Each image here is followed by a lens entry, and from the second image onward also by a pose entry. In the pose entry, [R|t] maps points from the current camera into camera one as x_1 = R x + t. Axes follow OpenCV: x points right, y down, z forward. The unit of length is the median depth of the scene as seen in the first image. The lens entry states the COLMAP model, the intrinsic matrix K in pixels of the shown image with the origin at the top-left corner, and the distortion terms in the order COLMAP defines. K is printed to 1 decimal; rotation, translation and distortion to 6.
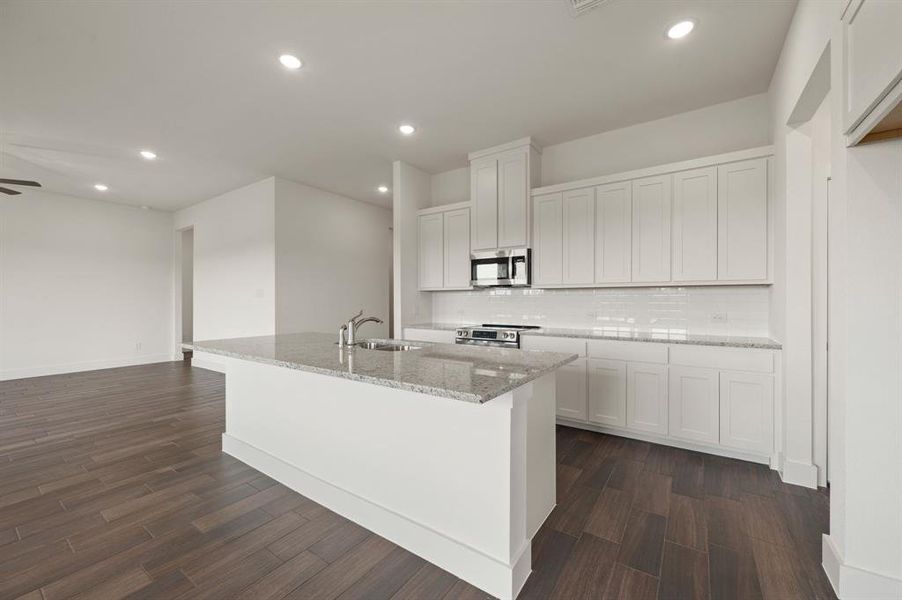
lens RADIAL K [[362.0, 0, 453.0], [0, 362.0, 300.9], [0, 0, 1]] dist [0.003861, -0.000575]
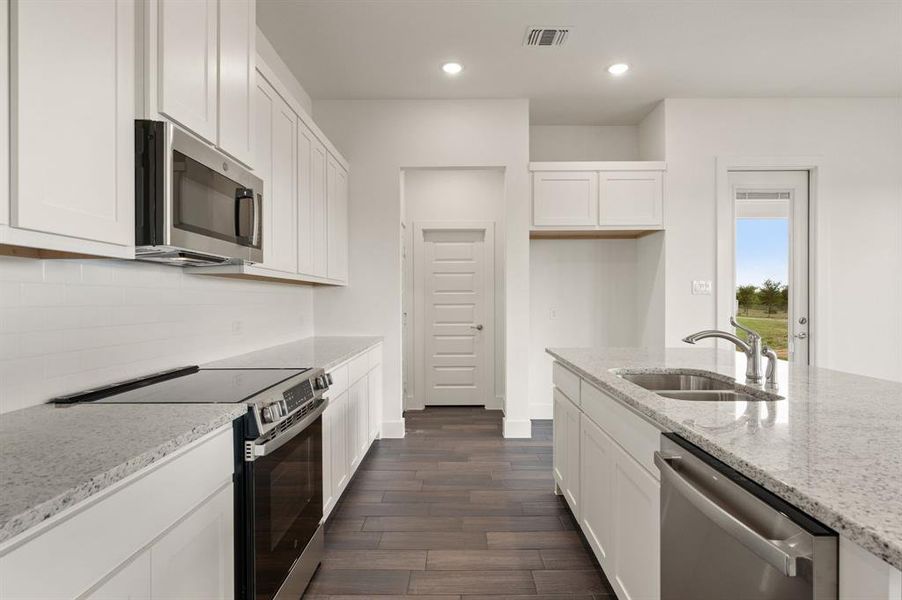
lens RADIAL K [[480.7, 0, 458.3], [0, 480.7, 300.8], [0, 0, 1]] dist [-0.000729, -0.000341]
pose [[-0.575738, 0.001564, 0.817633, -0.390011], [0.008032, 0.999961, 0.003744, -0.002906], [-0.817595, 0.008723, -0.575728, 1.119529]]
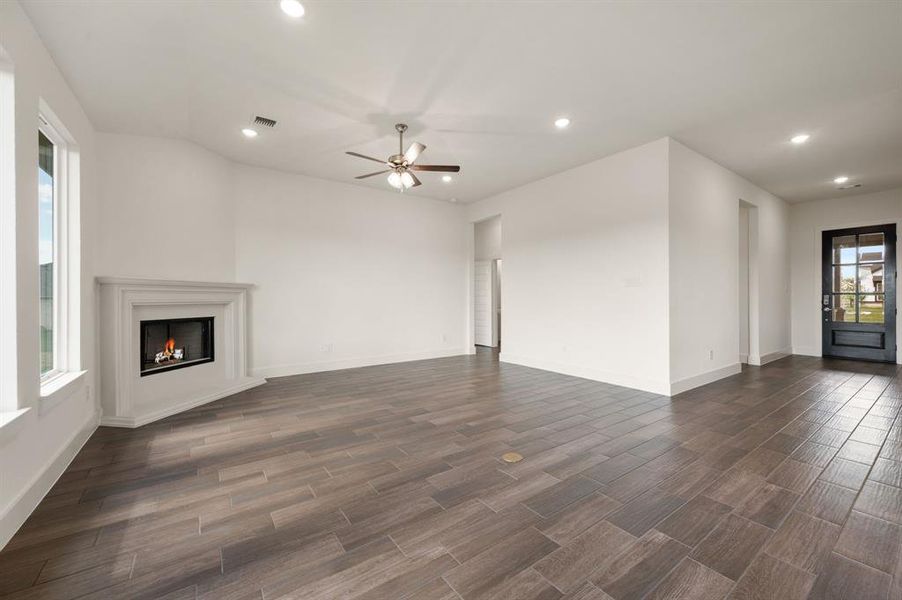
lens RADIAL K [[362.0, 0, 452.2], [0, 362.0, 296.8], [0, 0, 1]] dist [0.003861, -0.000575]
pose [[0.949316, -0.001240, -0.314320, -0.902996], [-0.001049, 0.999974, -0.007113, 0.027998], [0.314321, 0.007082, 0.949290, 0.087028]]
